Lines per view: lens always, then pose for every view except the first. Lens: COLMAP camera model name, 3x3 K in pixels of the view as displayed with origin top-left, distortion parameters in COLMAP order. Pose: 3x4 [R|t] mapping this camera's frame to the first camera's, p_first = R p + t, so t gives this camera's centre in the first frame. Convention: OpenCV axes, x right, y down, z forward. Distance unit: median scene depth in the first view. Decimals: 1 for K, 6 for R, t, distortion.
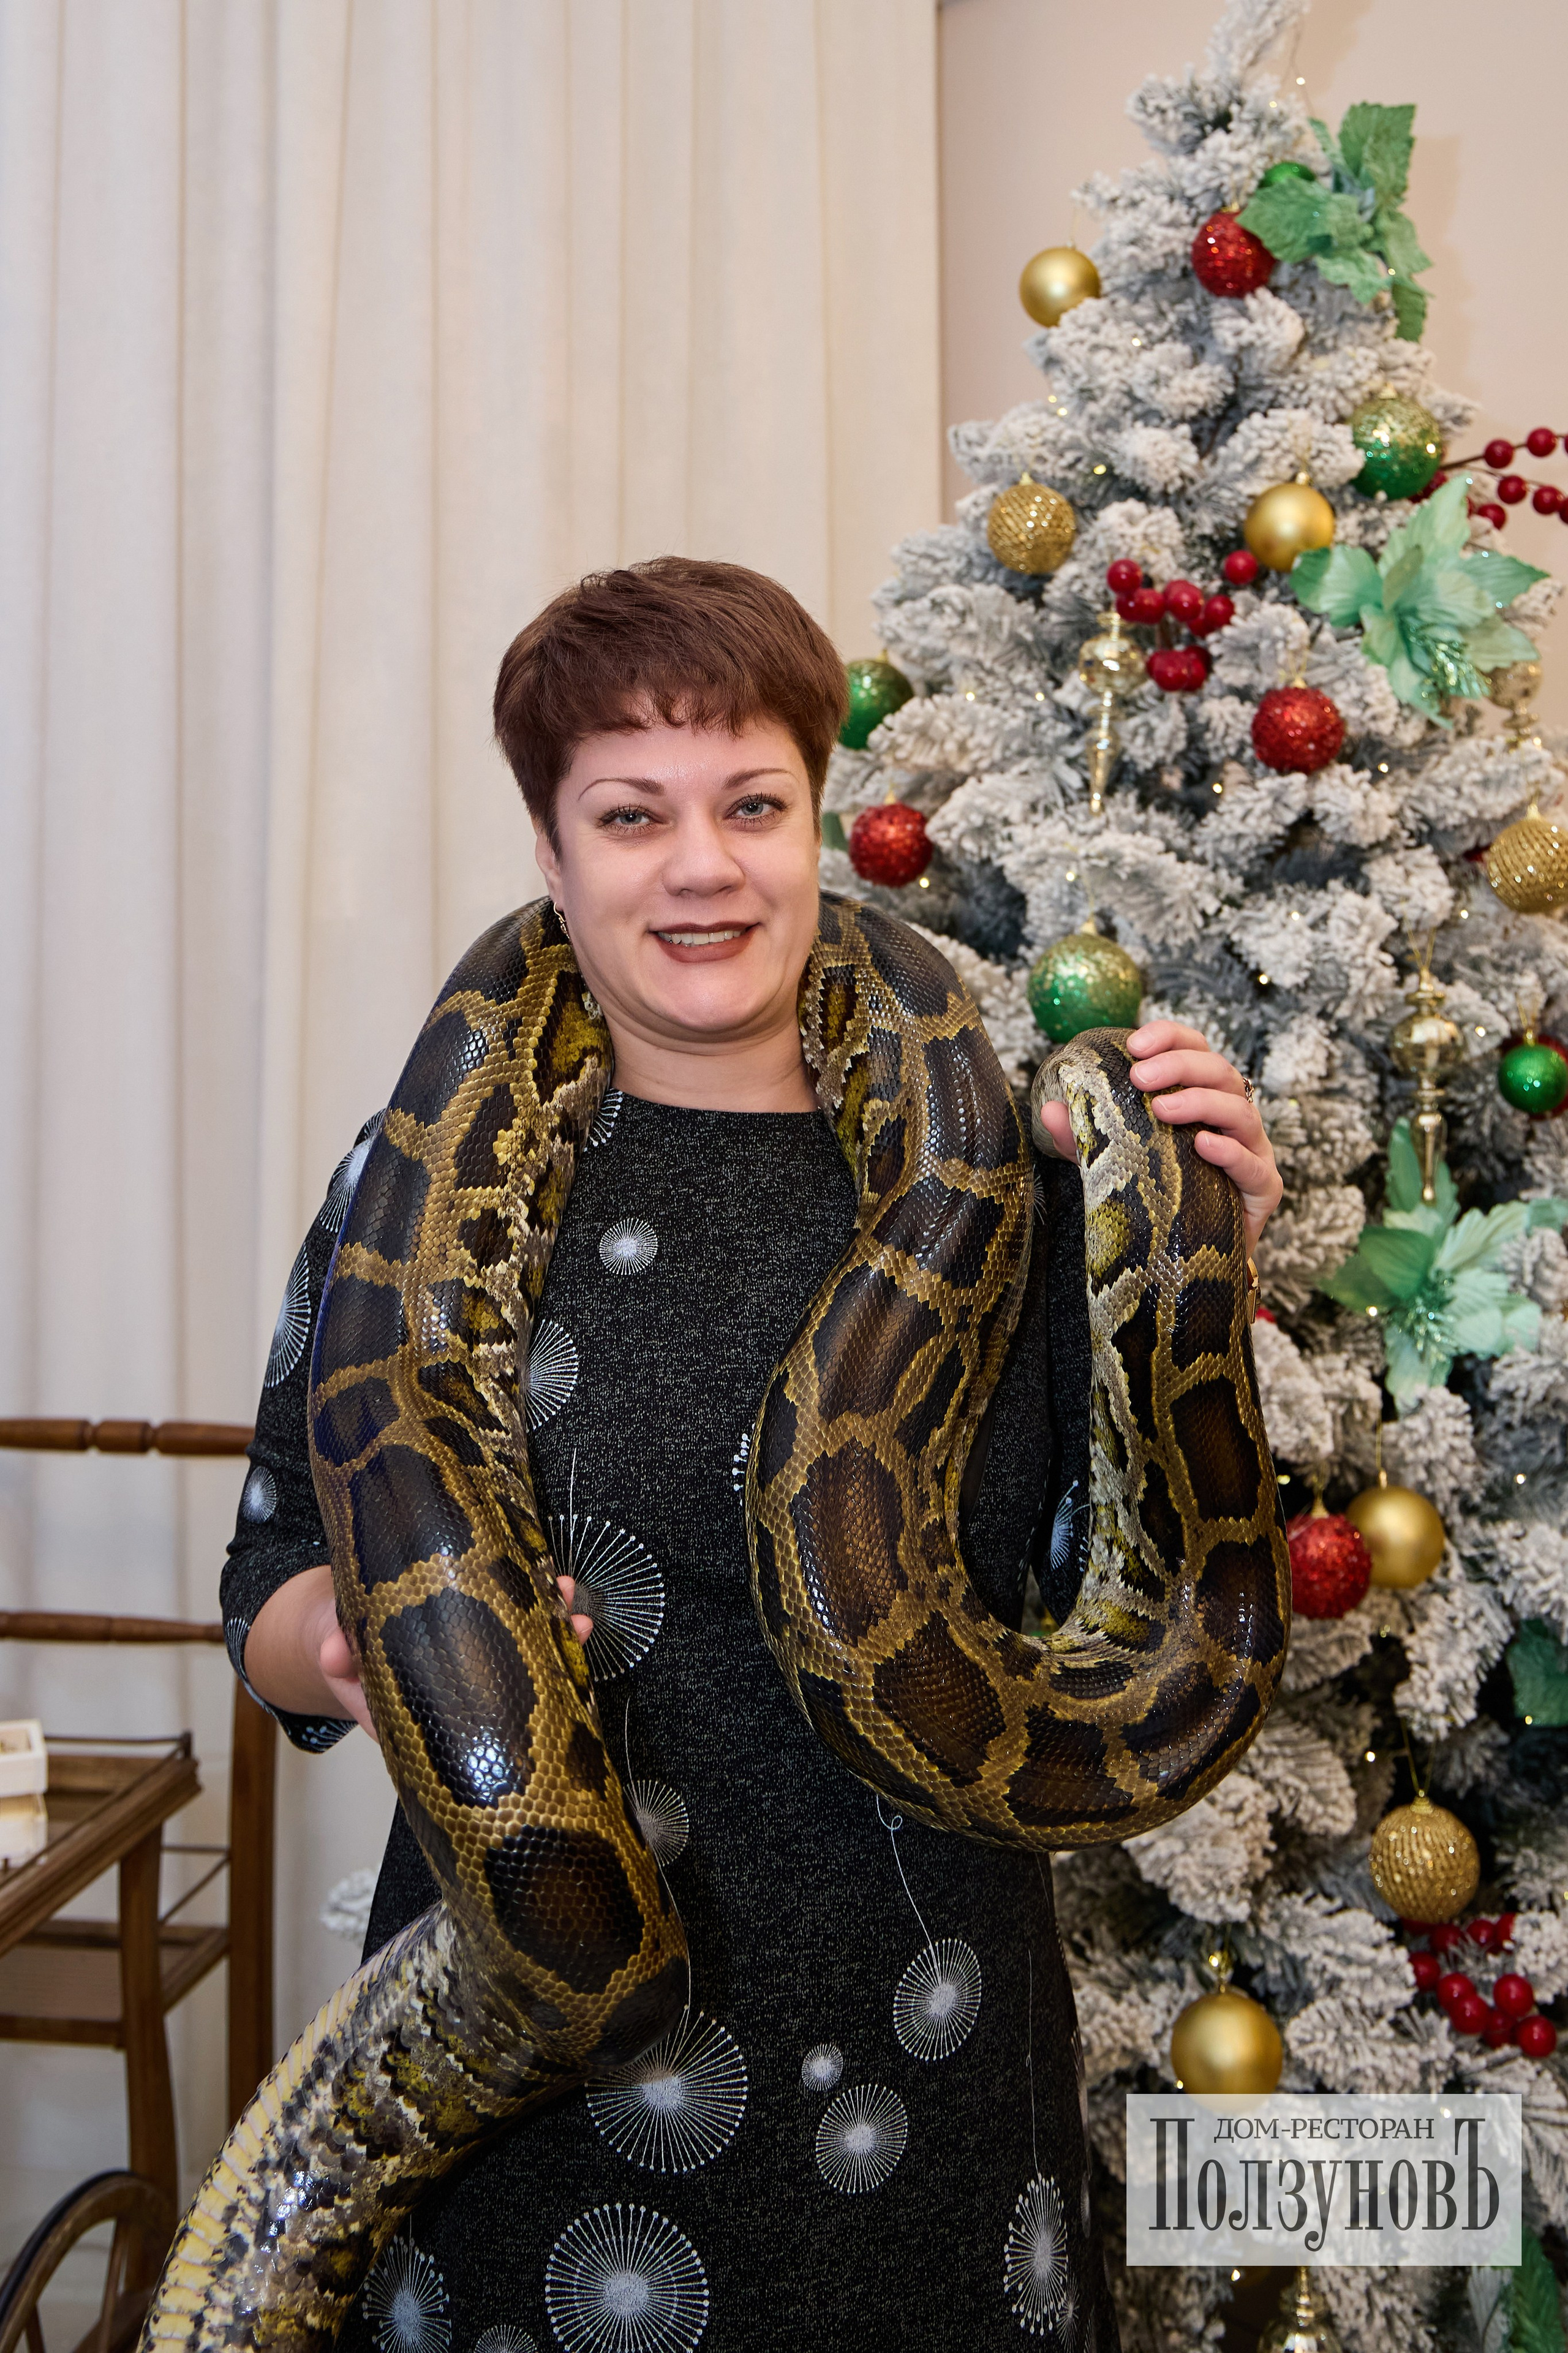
lens RADIAL K [[2573.2, 0, 831.0], [0, 2573.2, 898.9], [0, 0, 1]] dist [-0.015234, 0.038836]
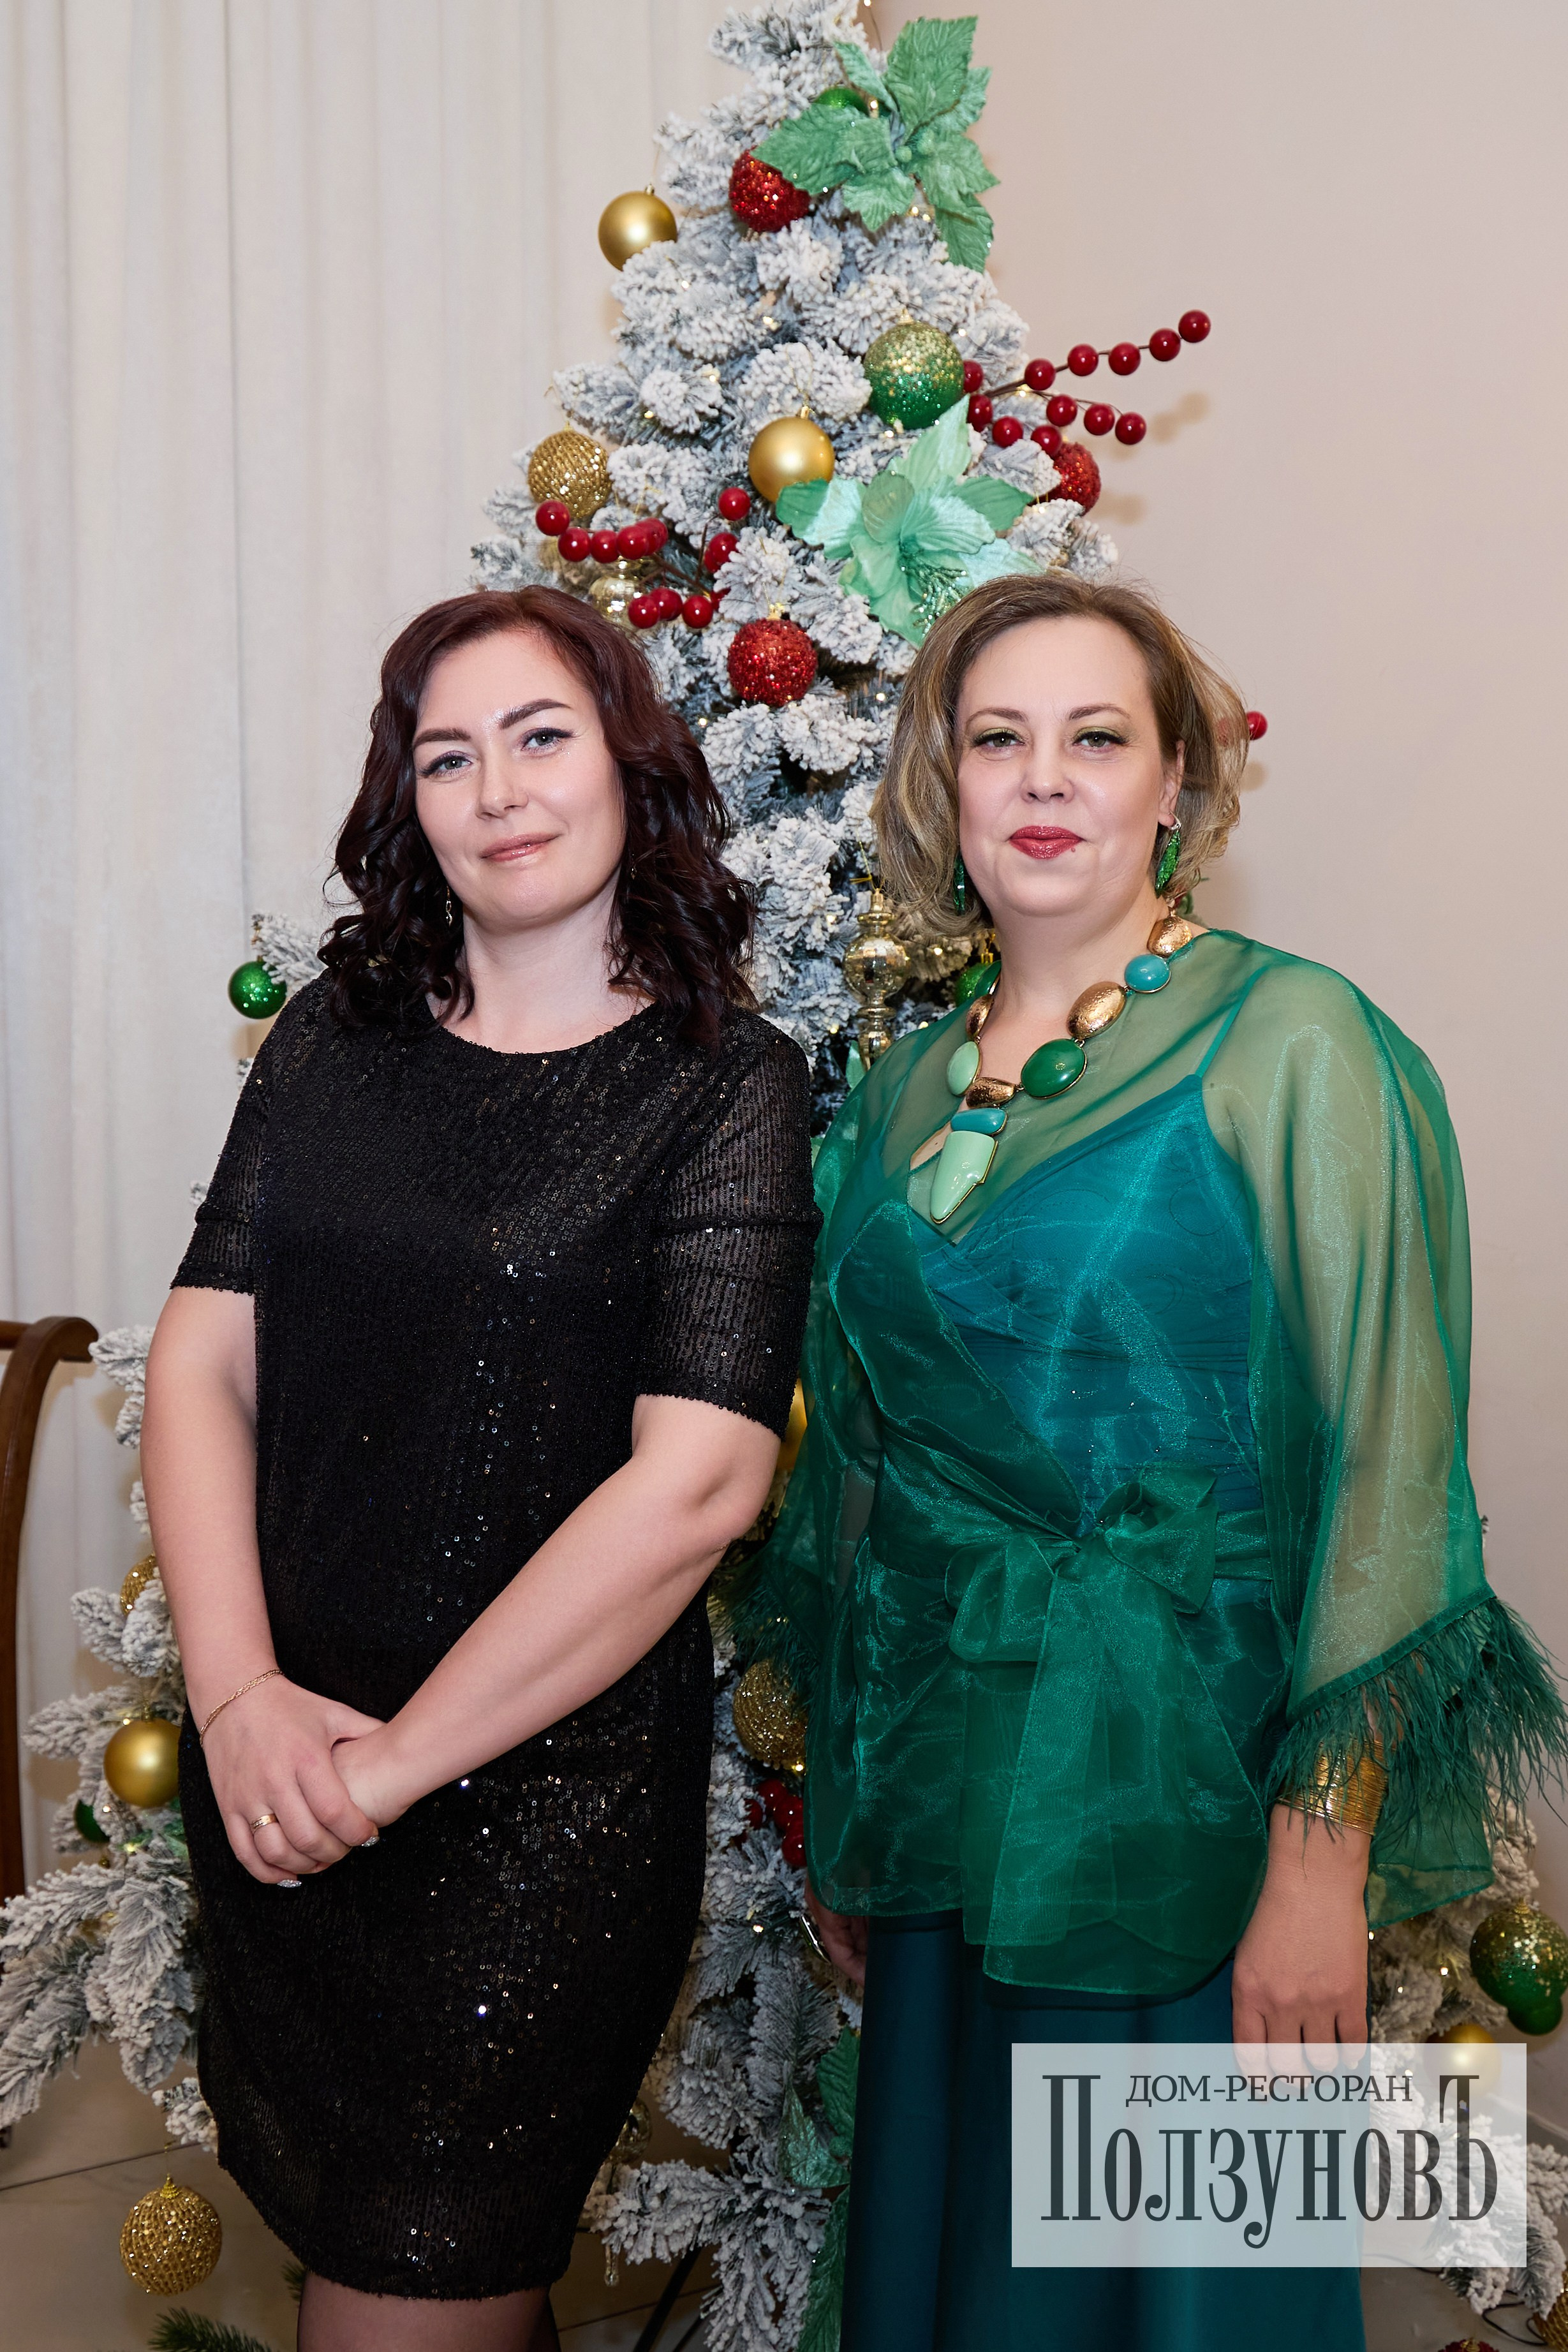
lens RADIAL K [[2584.0, 0, 672.2], [0, 2584.0, 1159.9], [0, 0, 1]] dist [0.000537, -0.005849]
pose [[0.977335, 0.007101, -0.211579, 0.348920], [0.015868, 0.994168, 0.106665, 0.021250], [0.211103, -0.107604, 0.971523, -0.038862]]
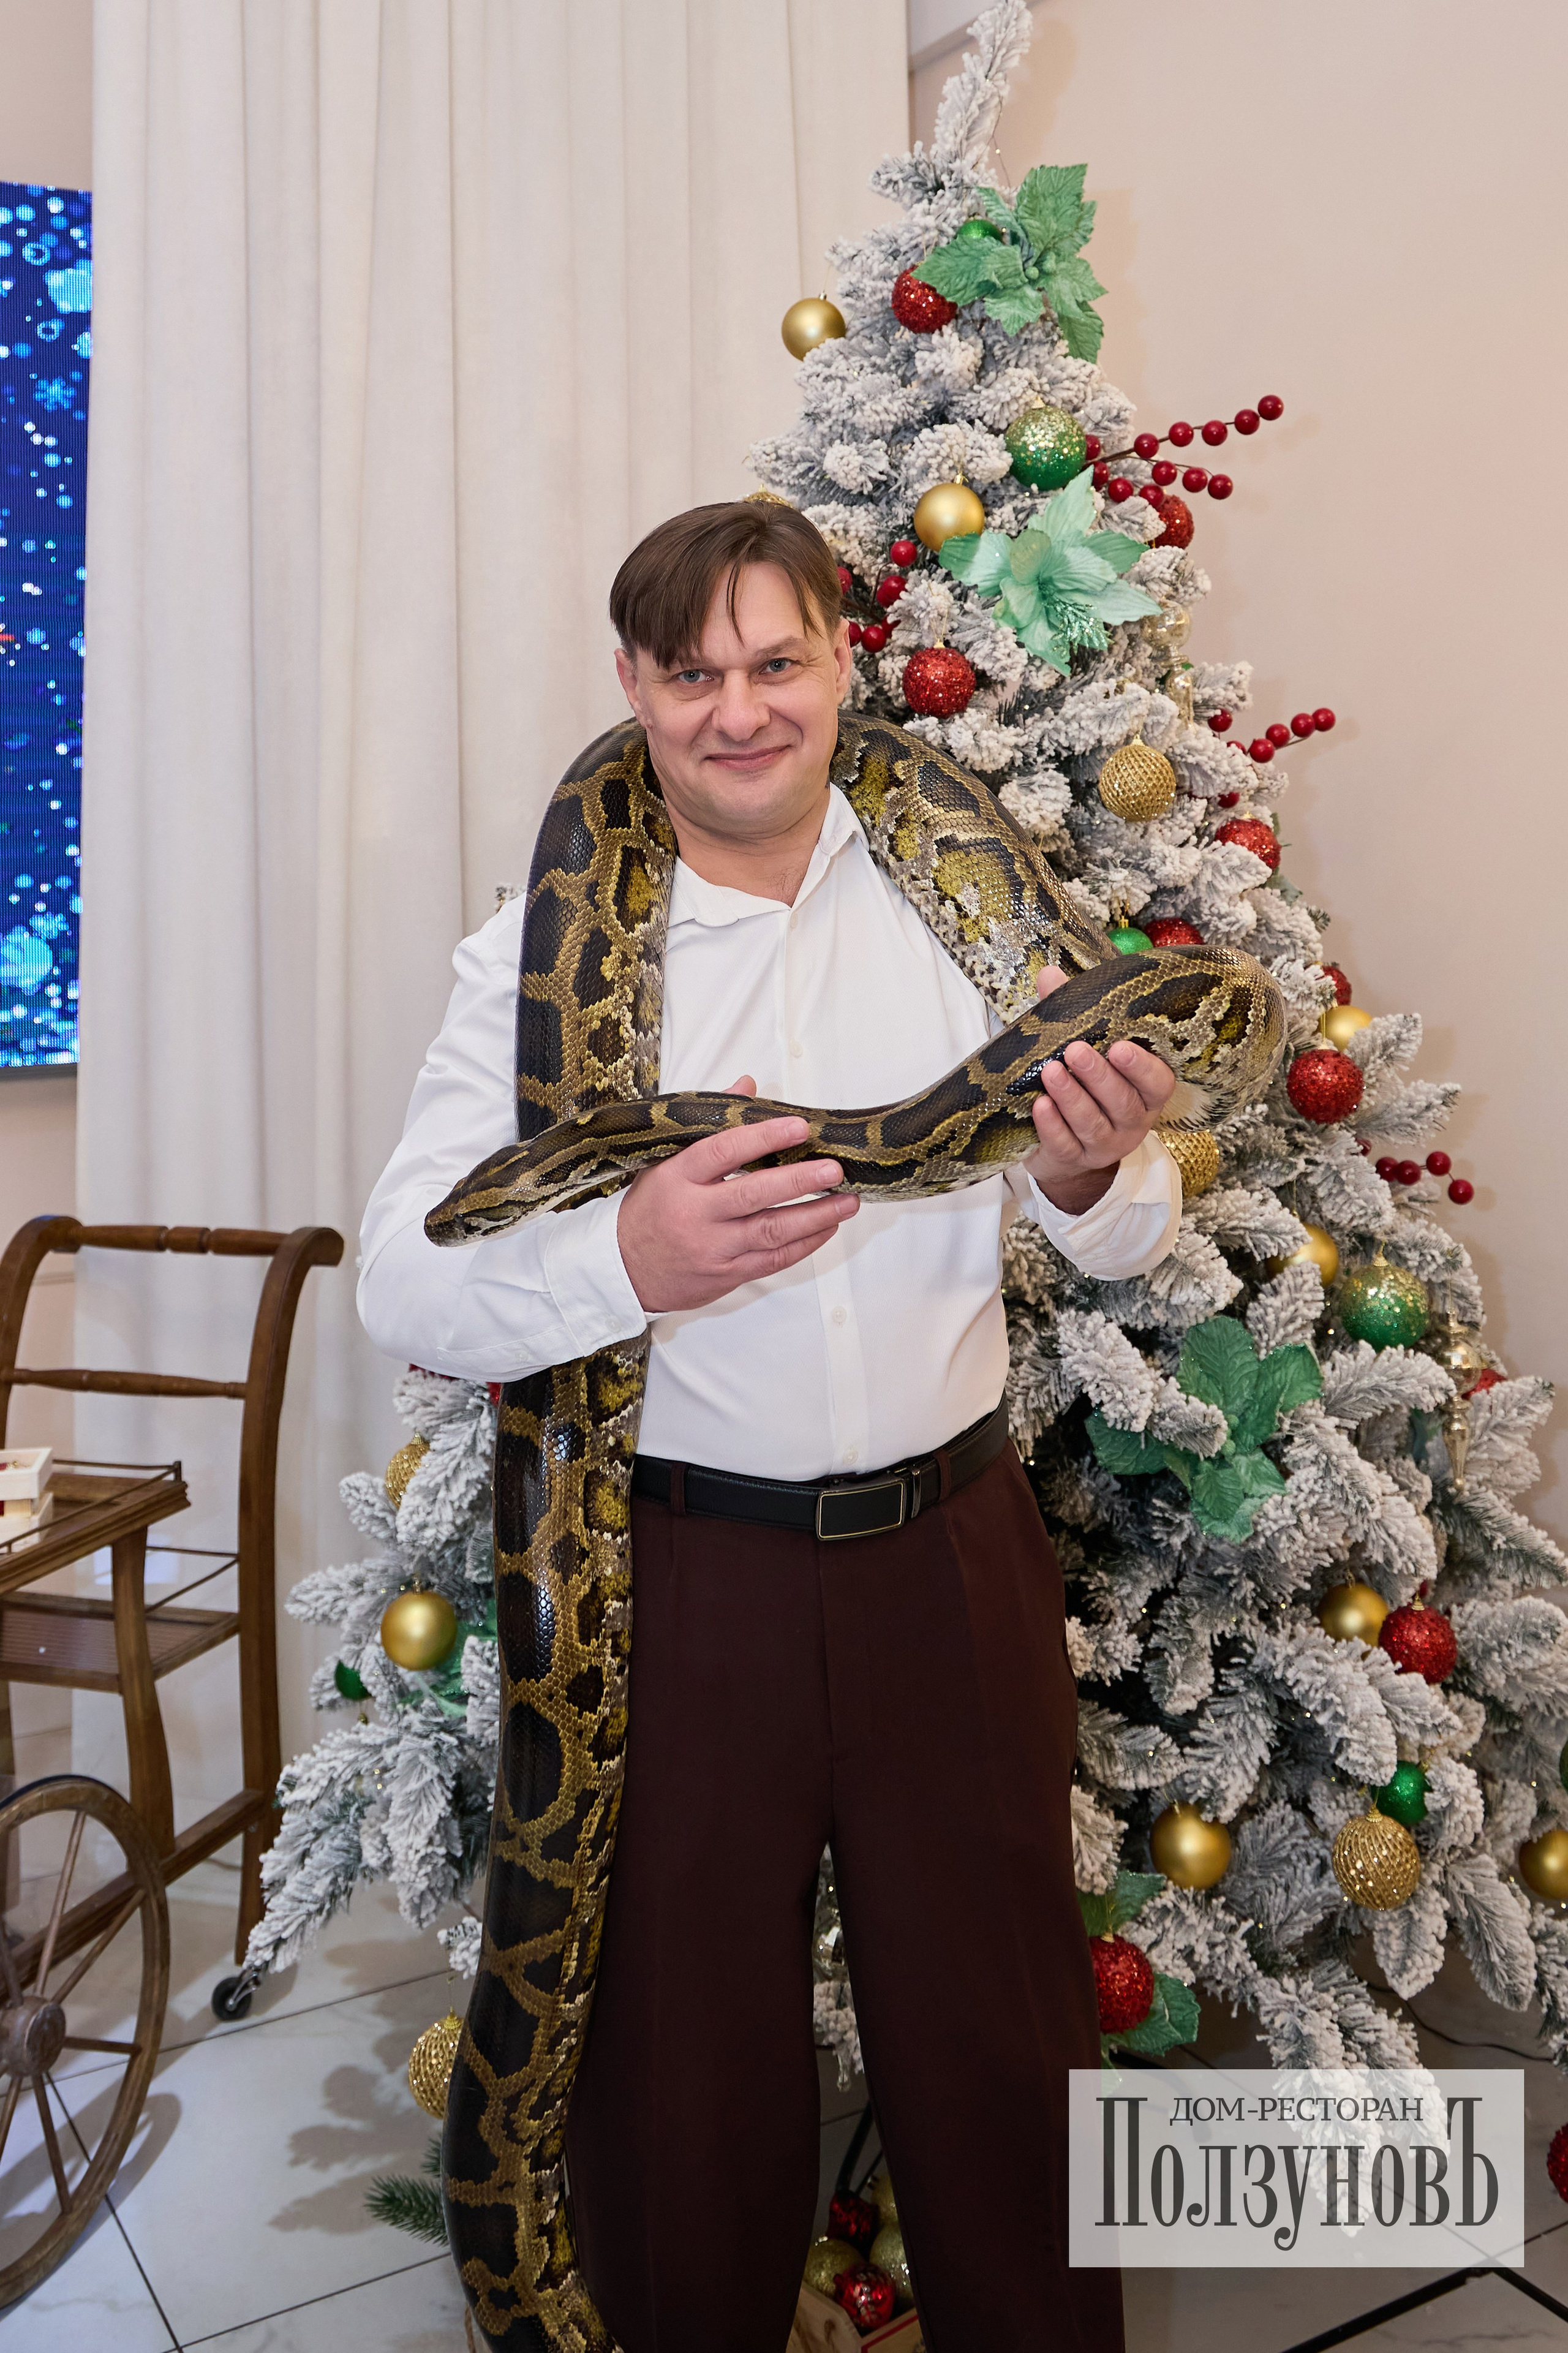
lens RADIAL K [[2285.1, 0, 828.7], [0, 2285.1, 777.6], [0, 0, 1]] dist [0.015941, -0.024263]
pose [[0.983645, -0.029466, -0.177690, 0.312733], [0.029066, 0.999566, -0.004849, -0.014071], [0.177756, -0.000395, 0.984075, -0.109119]]
